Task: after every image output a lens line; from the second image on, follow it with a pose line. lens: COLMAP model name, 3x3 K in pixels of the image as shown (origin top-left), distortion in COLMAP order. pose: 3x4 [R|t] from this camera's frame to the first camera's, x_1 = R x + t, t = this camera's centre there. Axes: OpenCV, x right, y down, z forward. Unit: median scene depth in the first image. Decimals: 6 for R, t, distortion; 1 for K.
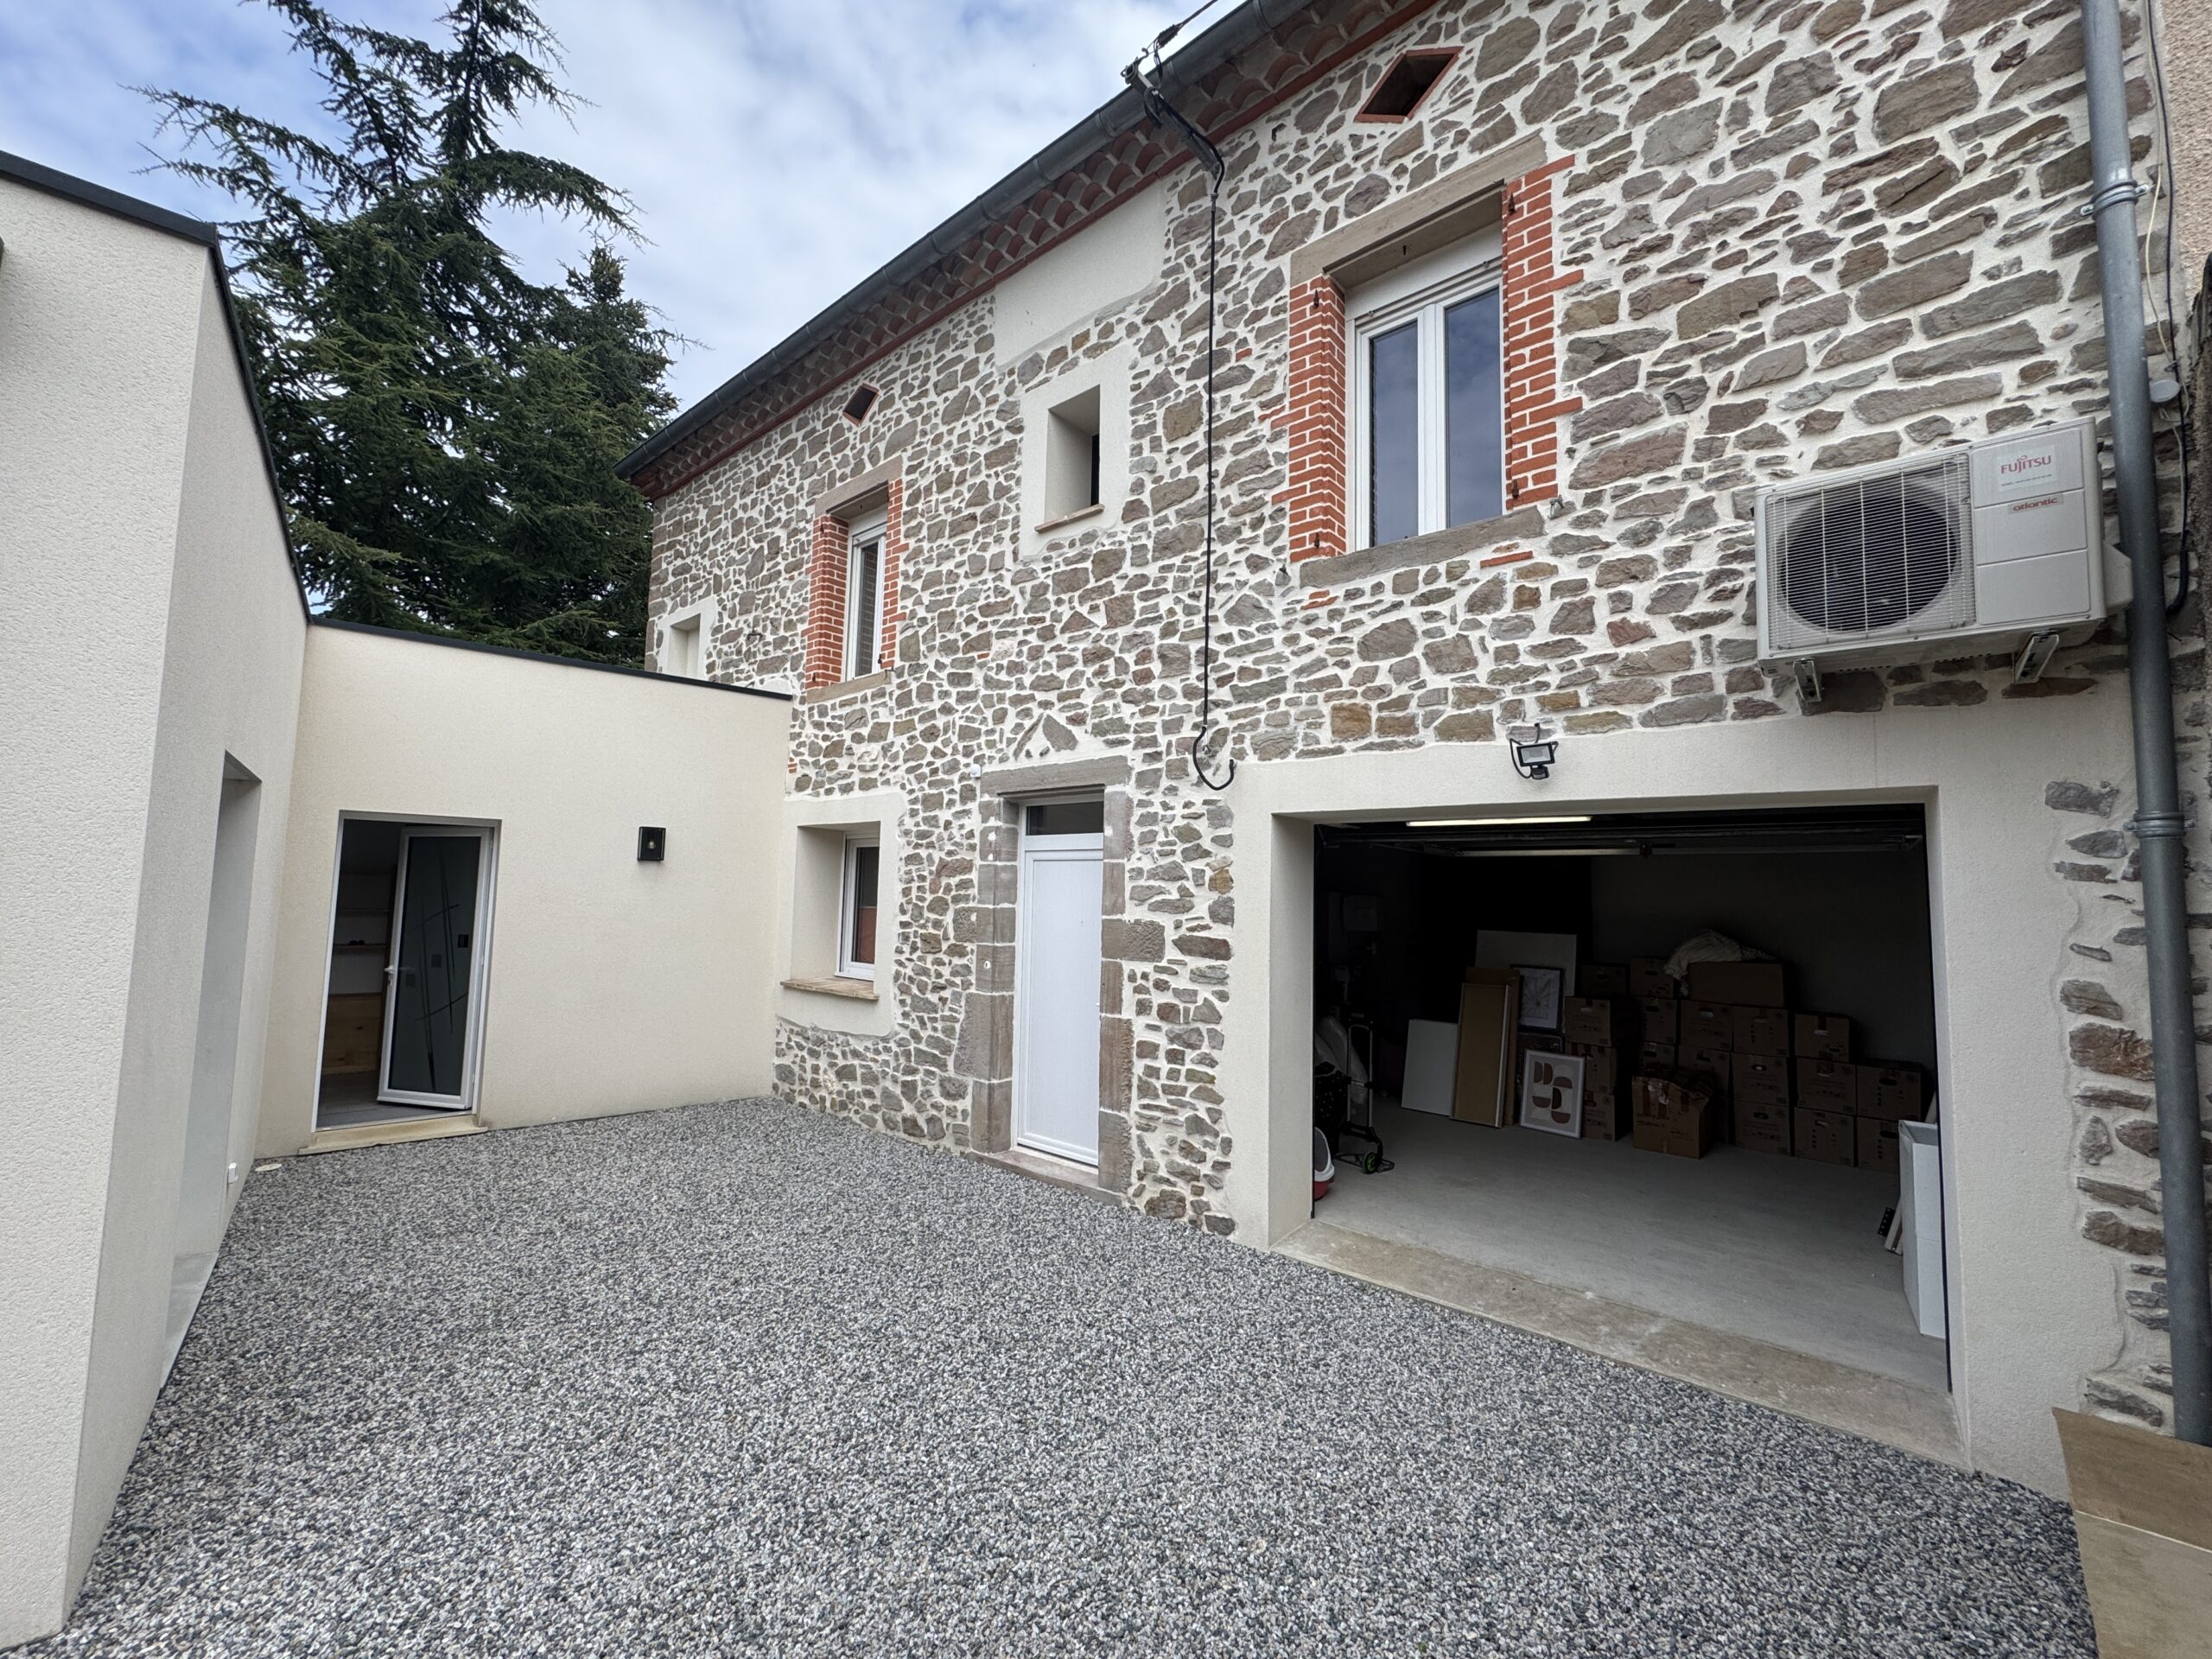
lens RADIAL K [[884.2, 0, 1102.3], [0, 884.2, 829.8], [0, 0, 1]] dist [0.000142, -0.000817]
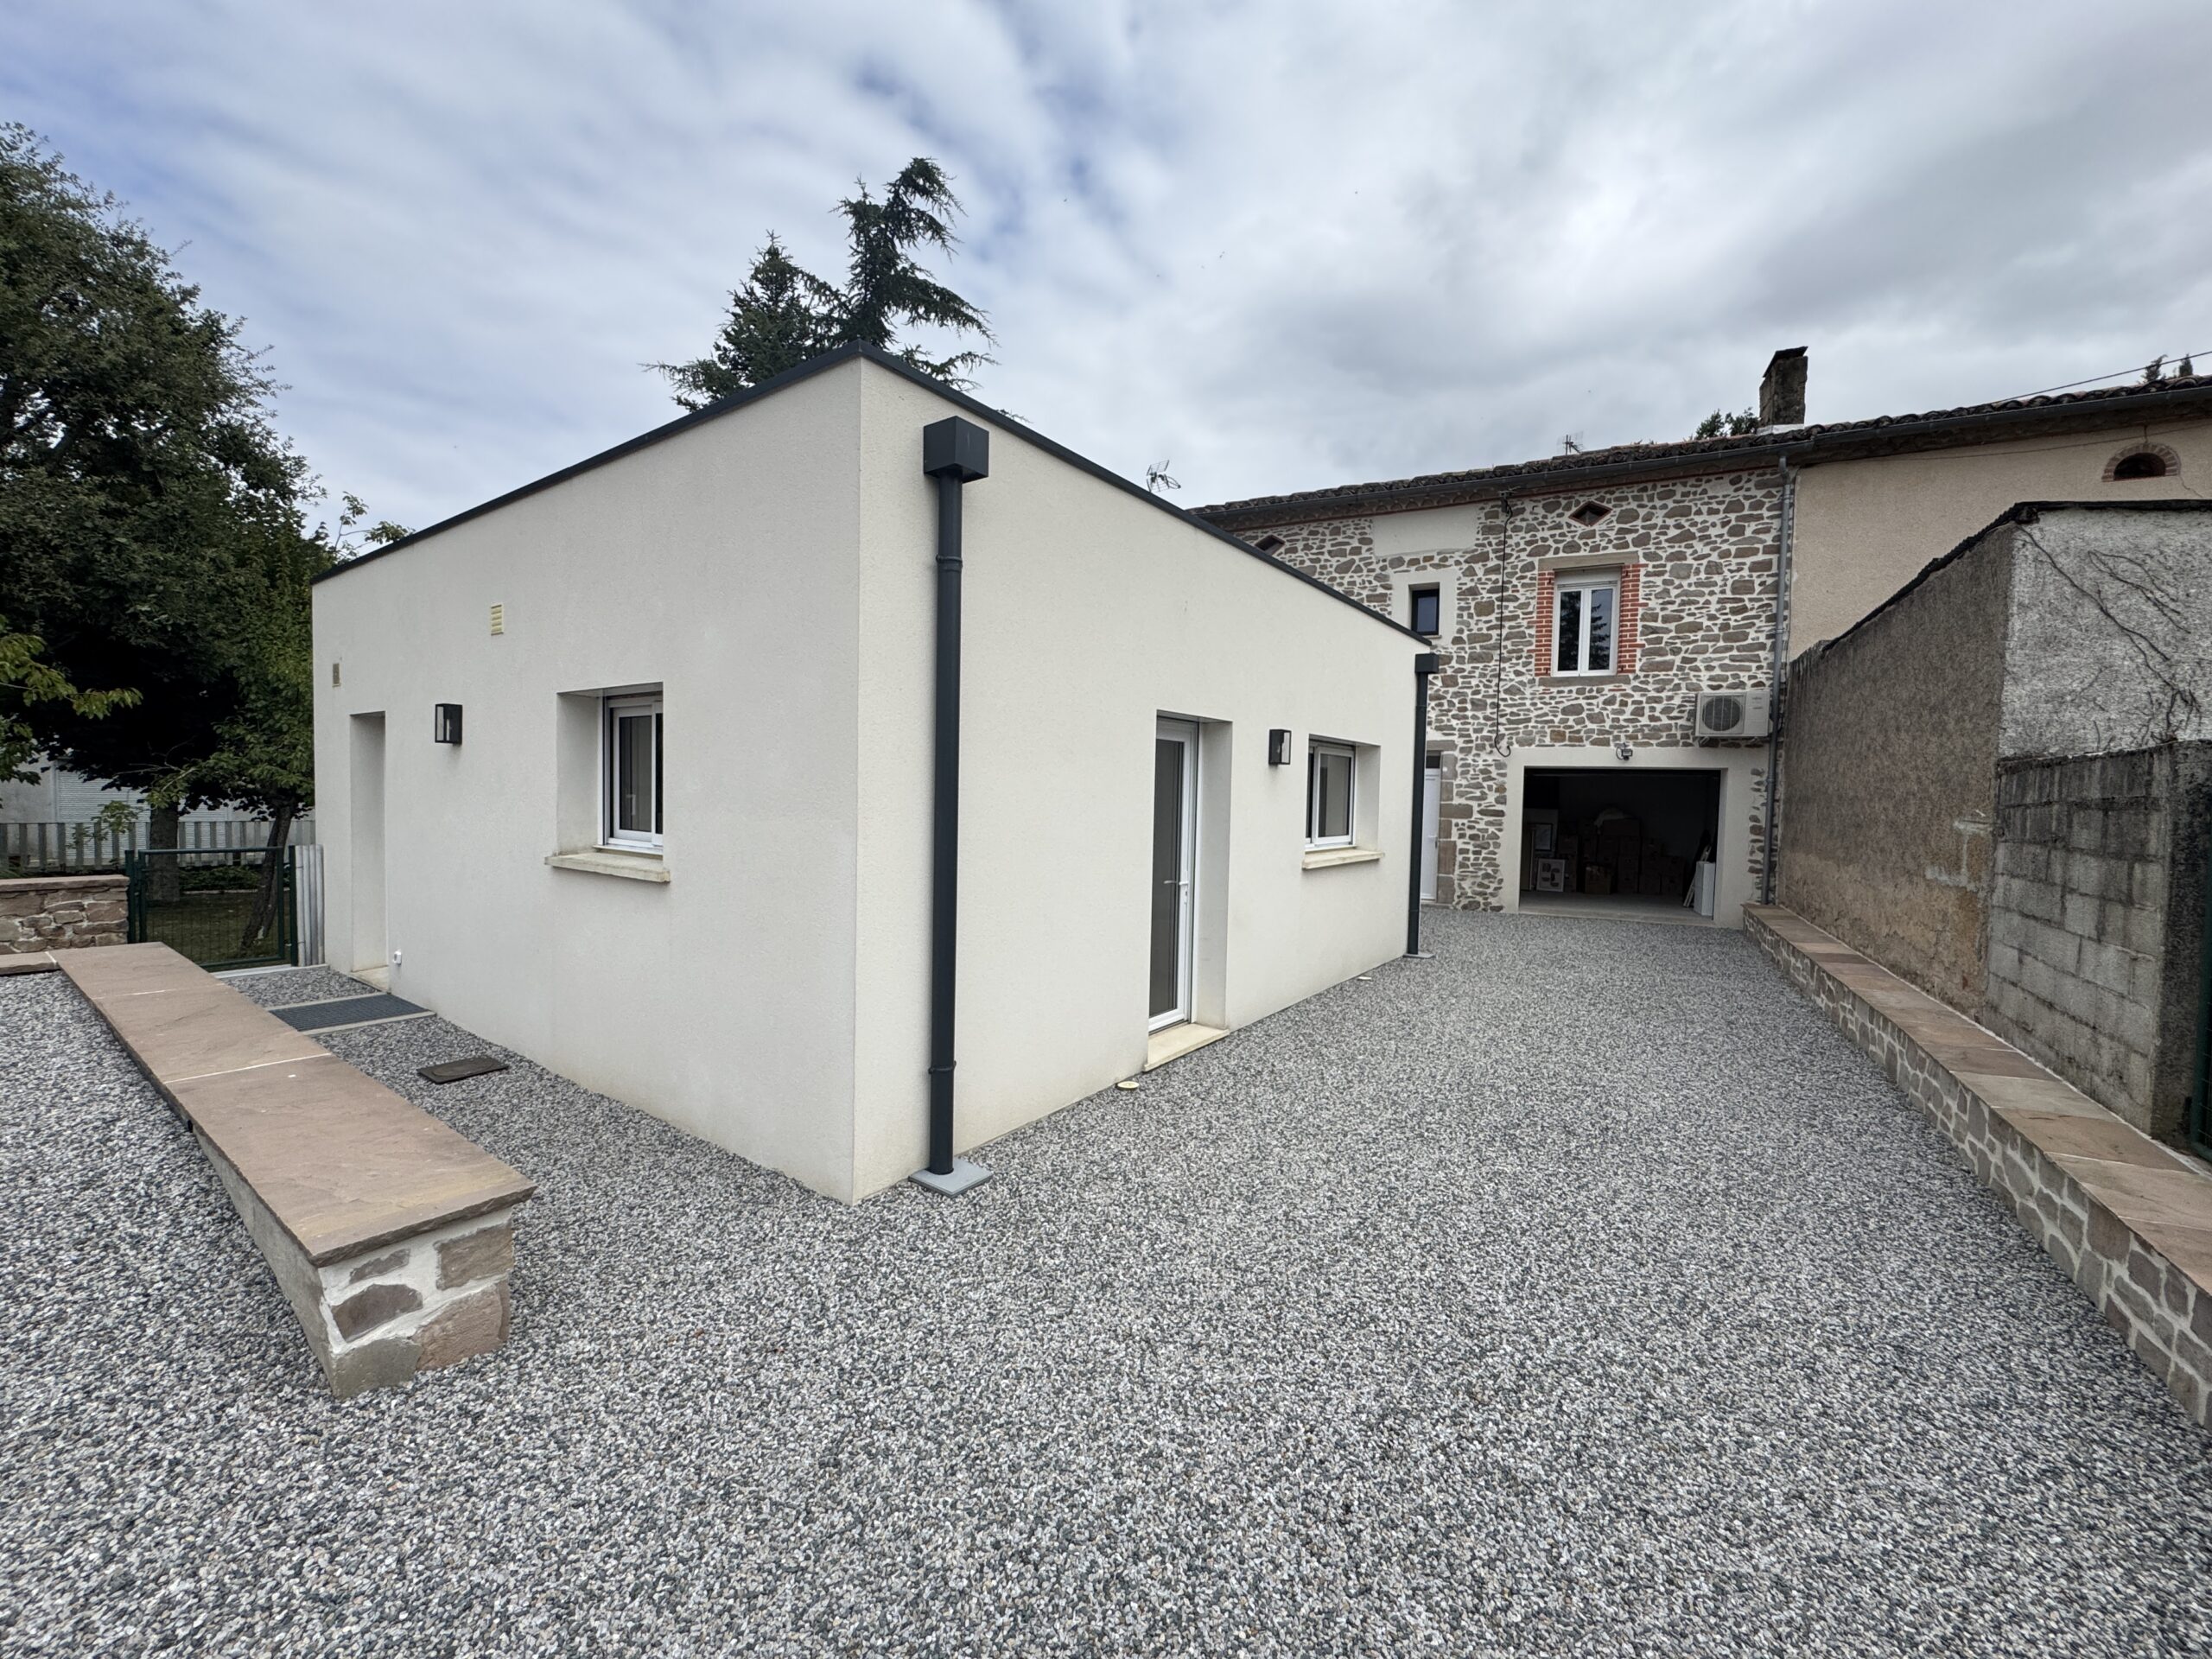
lens RADIAL K [[884.2, 0, 1109.5], [0, 884.2, 832.1], [0, 0, 1]] dist [0.000142, -0.000817]
pose [[0.970901, -0.010072, 0.239271, -1.894669], [-0.019325, 0.992562, 0.120198, -0.130108], [-0.238702, -0.121324, 0.963484, -1.540549]]
